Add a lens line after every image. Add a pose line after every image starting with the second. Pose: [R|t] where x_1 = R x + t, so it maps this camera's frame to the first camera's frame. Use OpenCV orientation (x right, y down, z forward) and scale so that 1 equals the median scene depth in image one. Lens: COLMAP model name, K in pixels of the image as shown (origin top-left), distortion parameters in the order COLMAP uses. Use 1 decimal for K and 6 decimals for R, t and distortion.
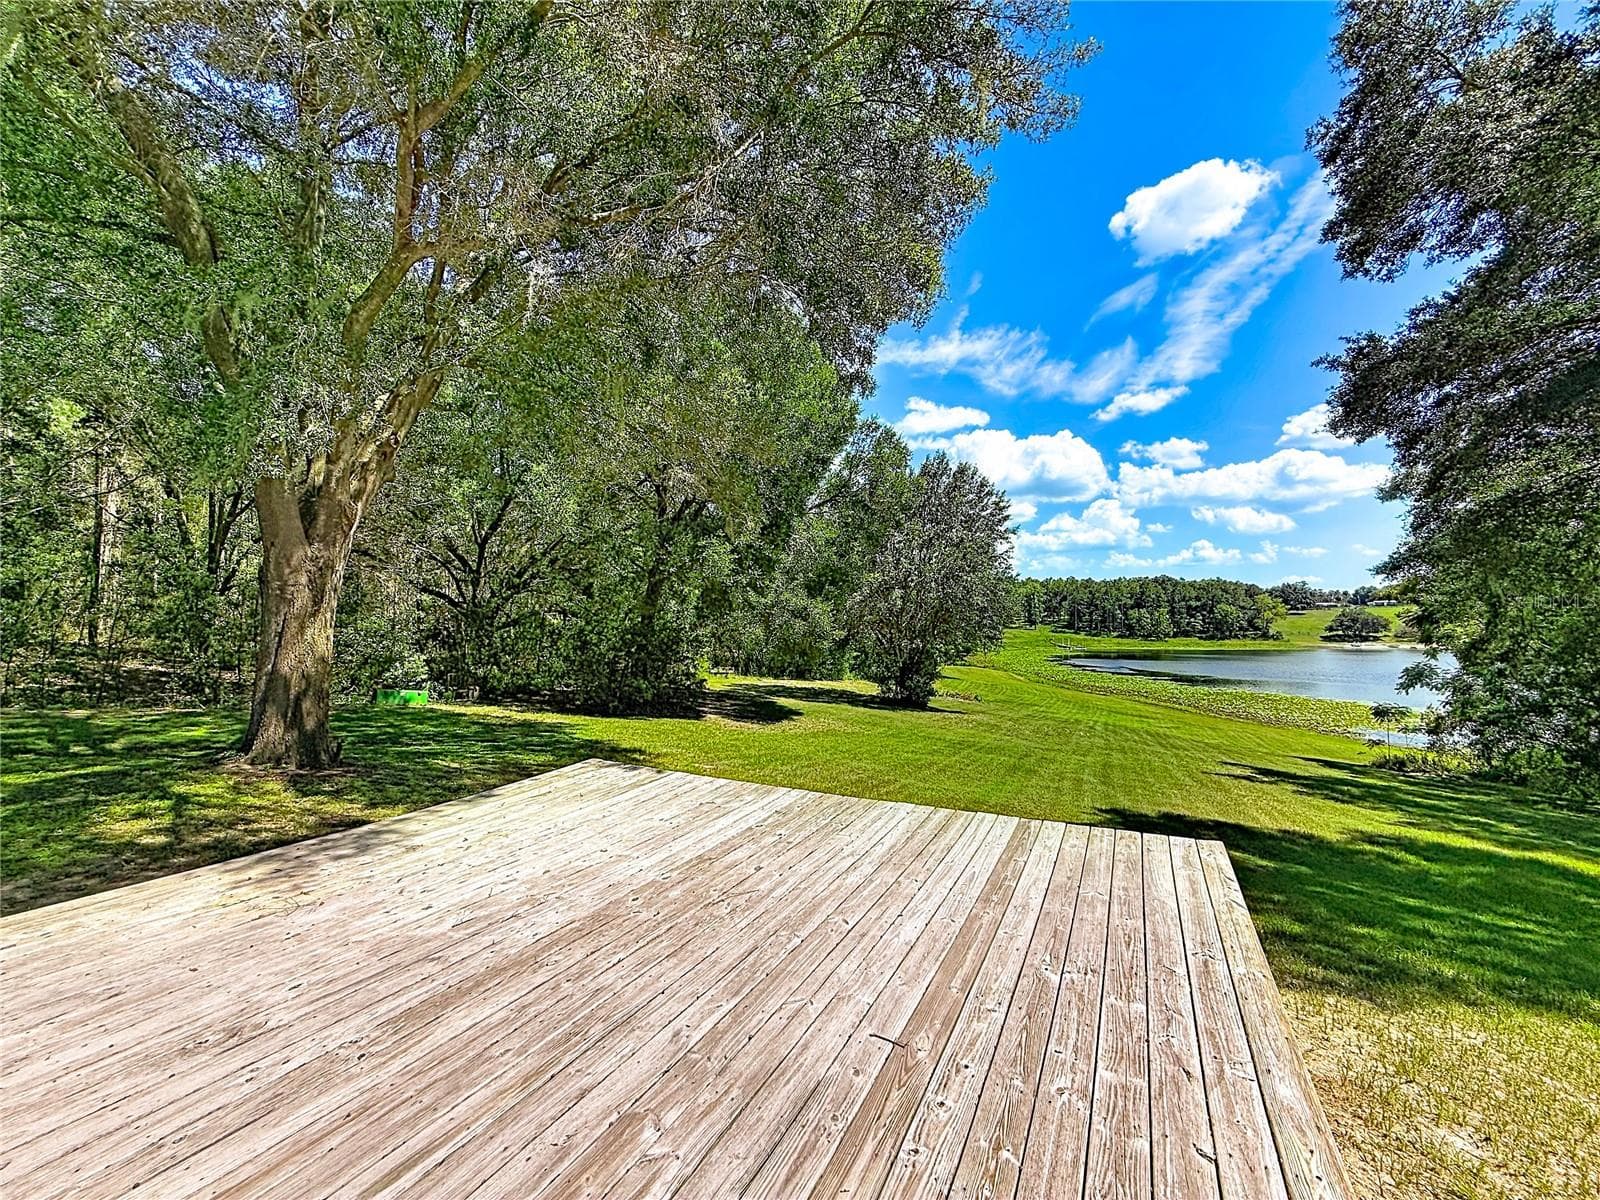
lens RADIAL K [[644.2, 0, 802.7], [0, 644.2, 603.5], [0, 0, 1]] dist [-0.000941, -0.000185]
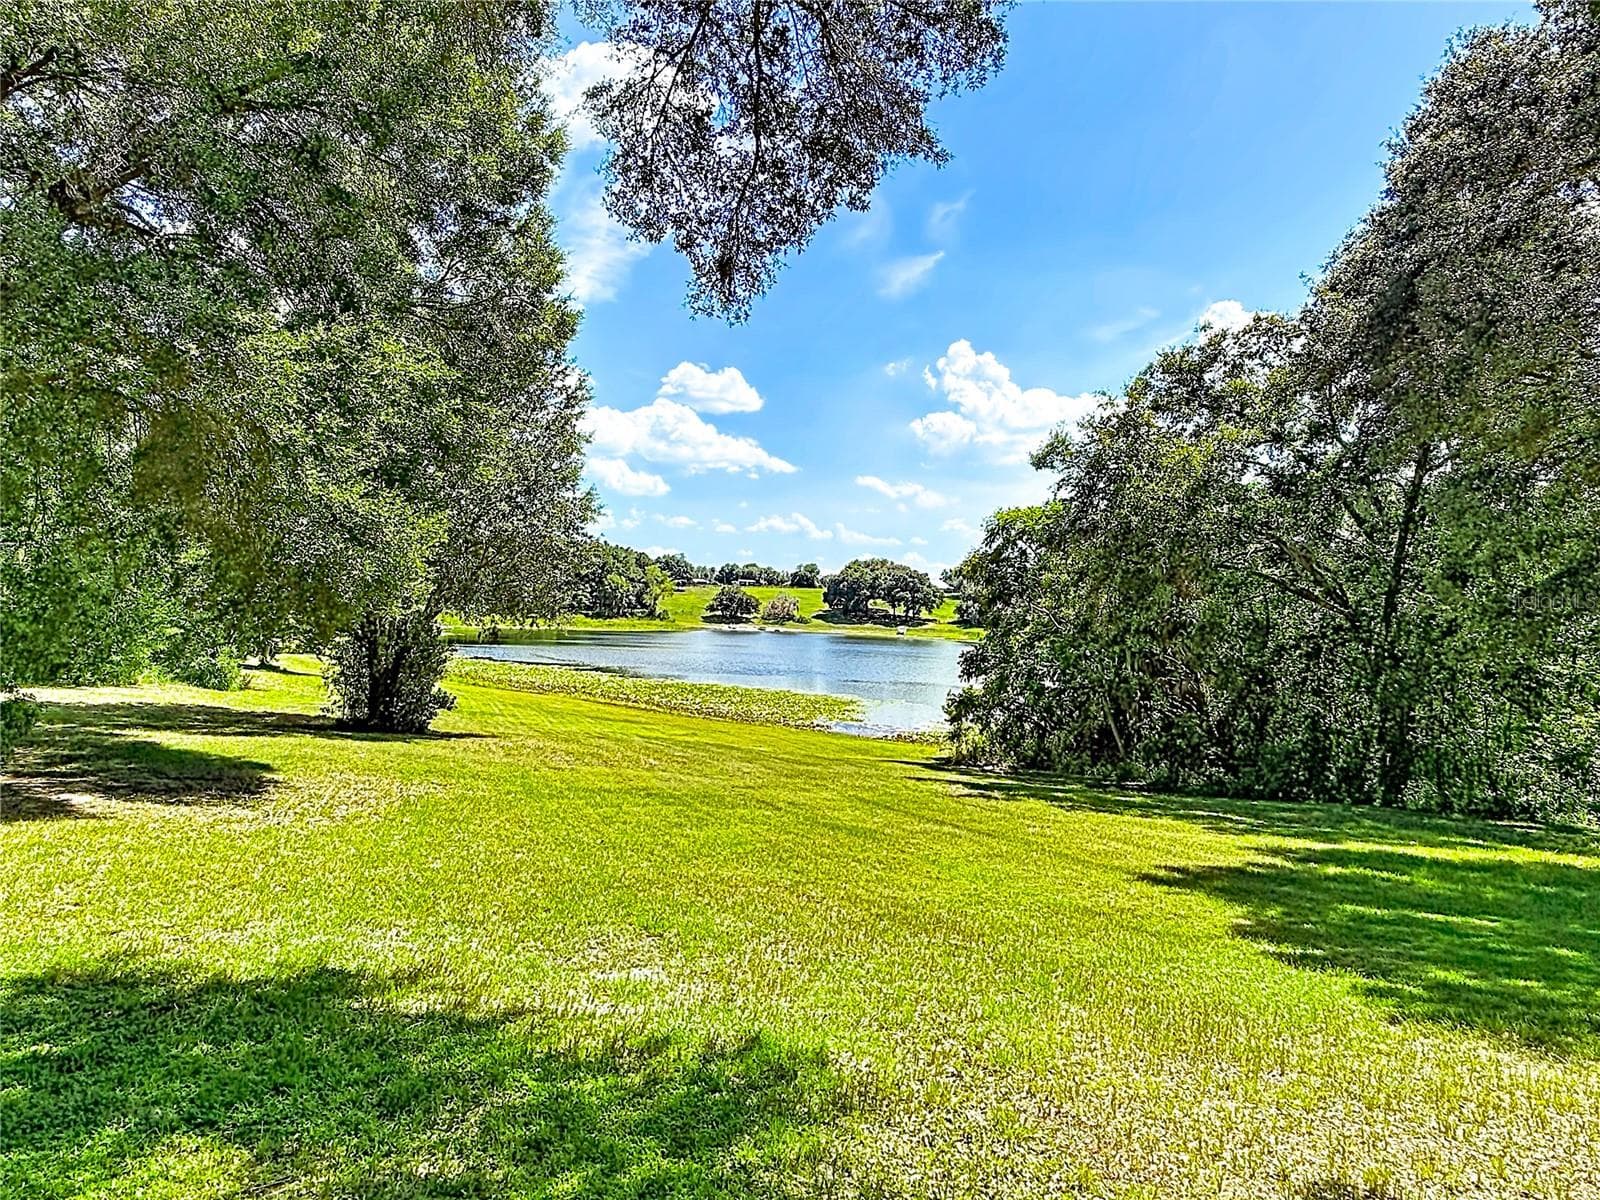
lens RADIAL K [[904.5, 0, 769.5], [0, 904.5, 495.7], [0, 0, 1]] dist [0.002662, -0.000062]
pose [[0.677236, 0.118587, 0.726146, -0.058944], [-0.063968, 0.992679, -0.102455, 0.007361], [-0.732980, 0.022936, 0.679864, 0.081524]]
